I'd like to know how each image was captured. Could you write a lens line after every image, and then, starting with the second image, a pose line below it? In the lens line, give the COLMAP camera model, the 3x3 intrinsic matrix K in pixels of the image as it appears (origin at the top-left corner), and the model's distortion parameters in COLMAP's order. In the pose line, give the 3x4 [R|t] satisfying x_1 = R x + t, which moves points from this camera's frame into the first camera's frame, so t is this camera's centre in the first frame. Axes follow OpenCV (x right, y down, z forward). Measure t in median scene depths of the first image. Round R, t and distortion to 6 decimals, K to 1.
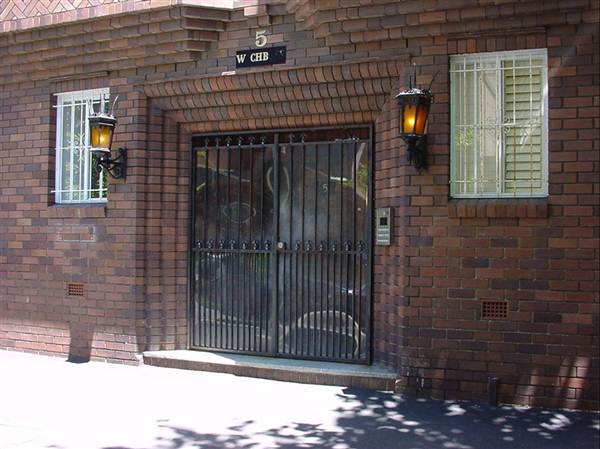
lens RADIAL K [[713.5, 0, 299.3], [0, 713.5, 225.9], [0, 0, 1]] dist [-0.126109, 0.000000]
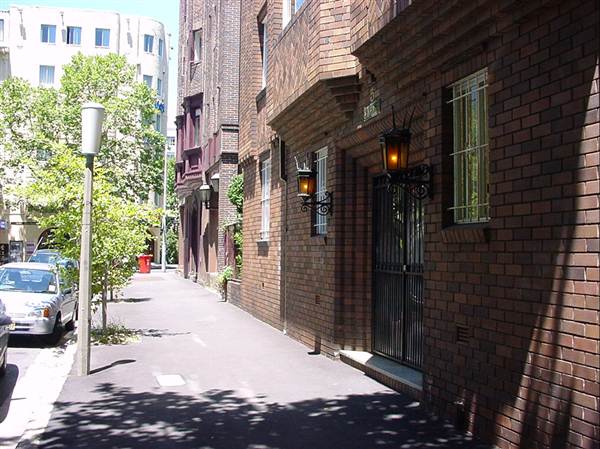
lens RADIAL K [[713.5, 0, 299.9], [0, 713.5, 225.5], [0, 0, 1]] dist [-0.126109, 0.000000]
pose [[0.607999, -0.034095, -0.793206, 0.747786], [0.014426, 0.999387, -0.031900, -0.006340], [0.793807, 0.007953, 0.608118, 0.160027]]
